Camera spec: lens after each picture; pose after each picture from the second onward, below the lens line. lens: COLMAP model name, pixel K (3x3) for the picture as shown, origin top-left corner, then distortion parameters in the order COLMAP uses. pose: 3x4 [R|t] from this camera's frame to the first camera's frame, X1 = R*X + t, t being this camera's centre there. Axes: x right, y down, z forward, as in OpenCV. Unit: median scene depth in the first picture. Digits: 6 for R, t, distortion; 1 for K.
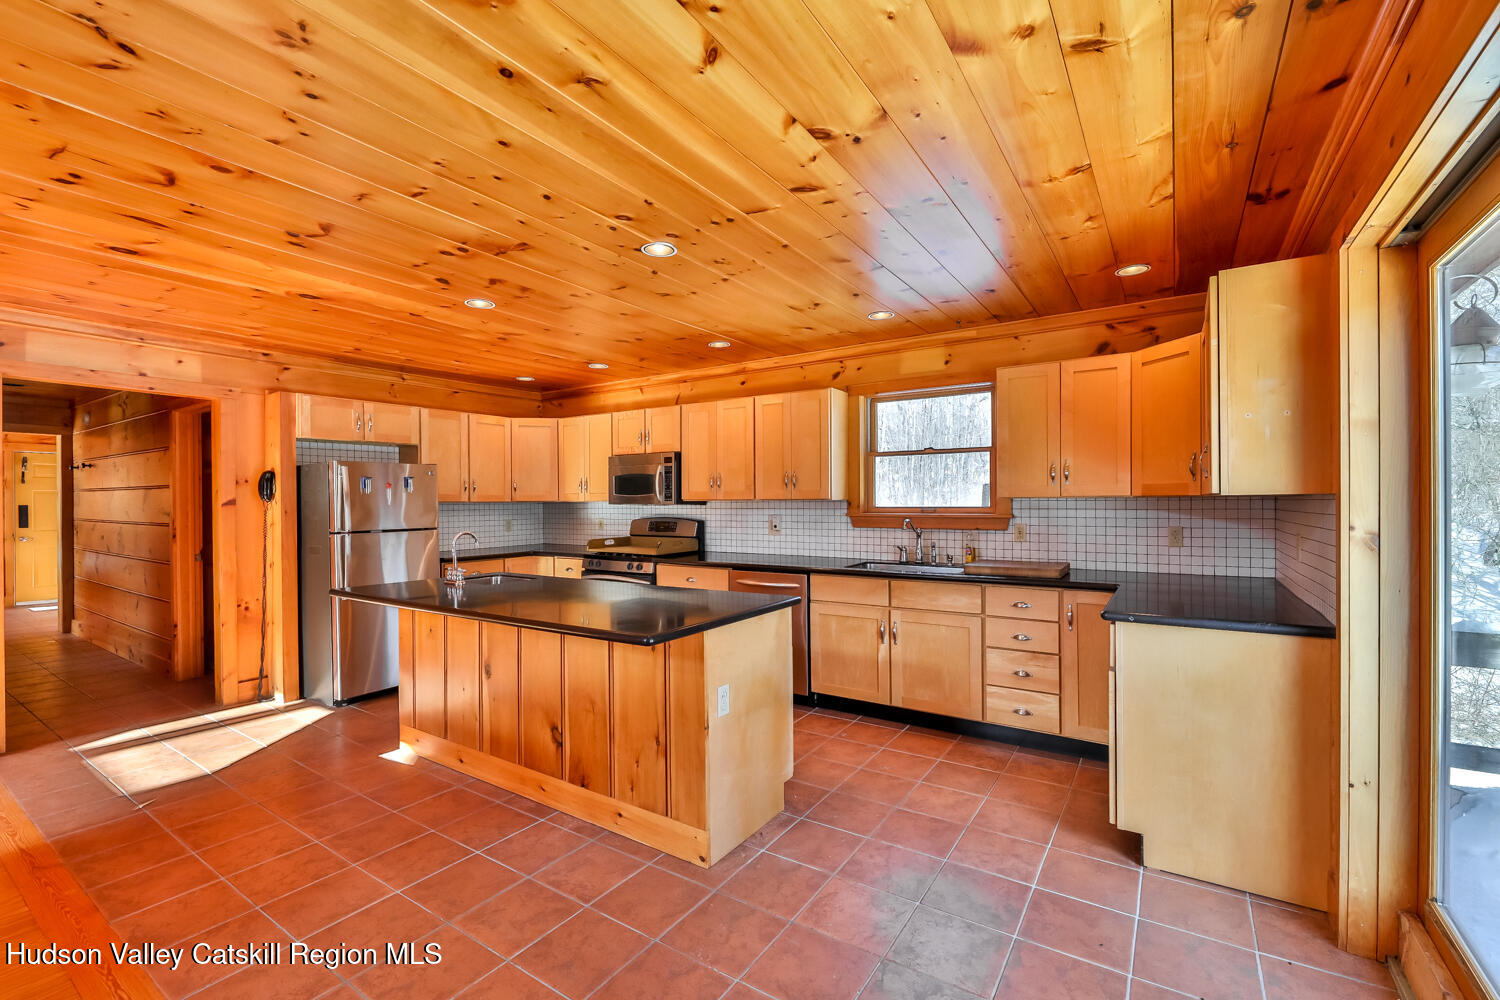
lens RADIAL K [[638.8, 0, 746.3], [0, 638.8, 505.9], [0, 0, 1]] dist [0.001681, -0.002712]
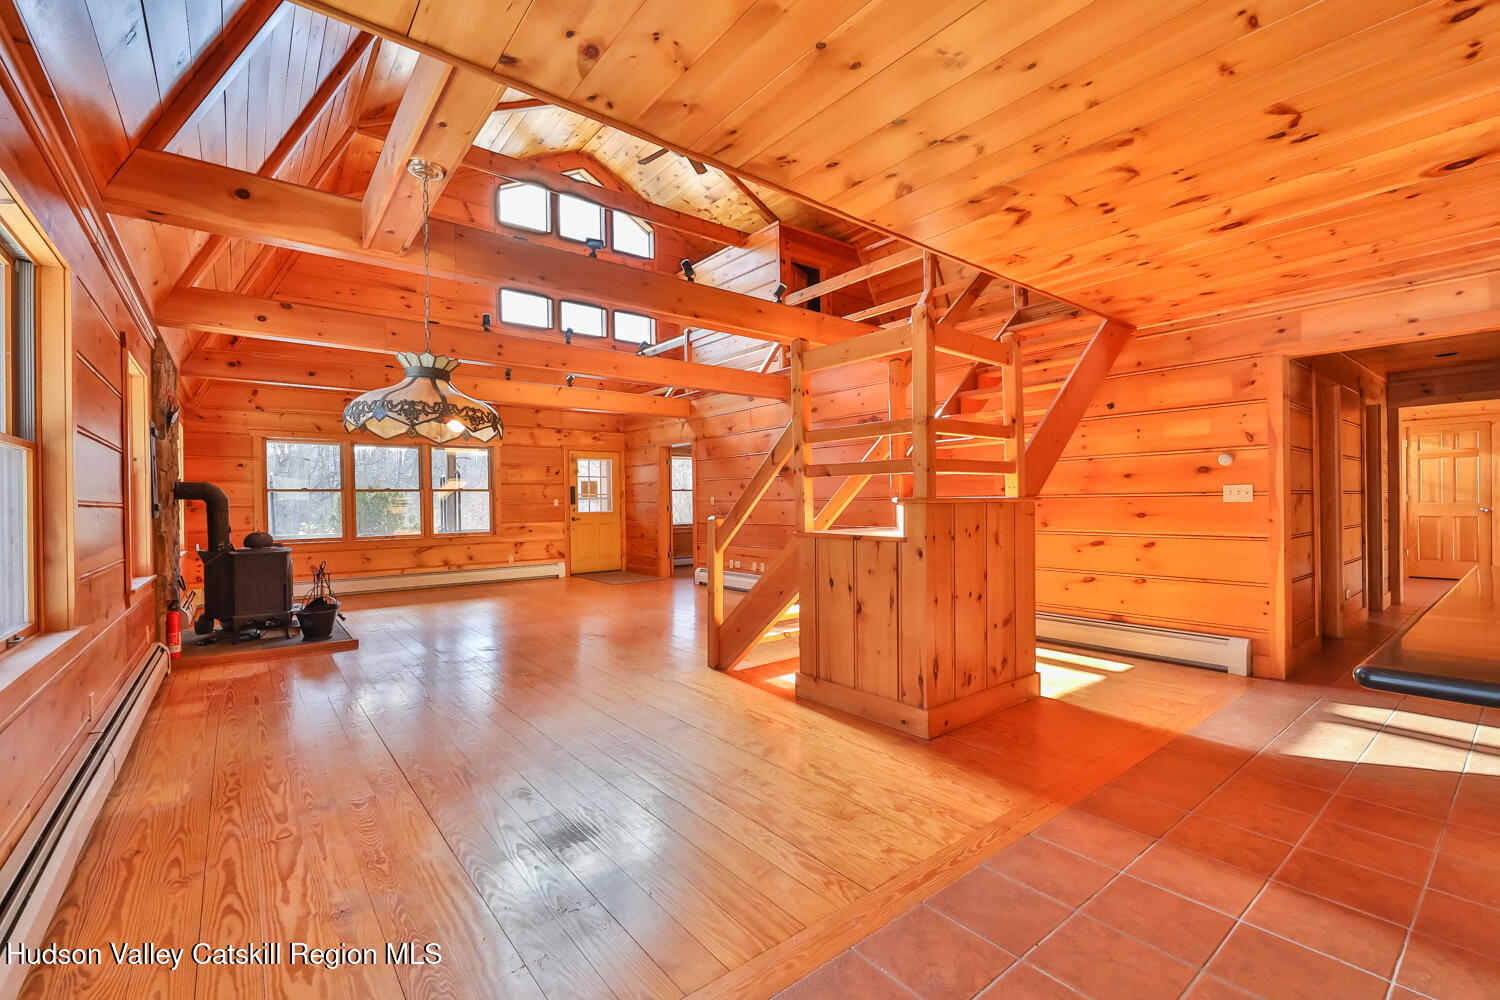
lens RADIAL K [[638.8, 0, 746.7], [0, 638.8, 505.2], [0, 0, 1]] dist [0.001681, -0.002712]
pose [[-0.306881, 0.010844, -0.951686, 0.205604], [0.010977, 0.999909, 0.007854, 0.038038], [0.951685, -0.008036, -0.306972, 0.344048]]
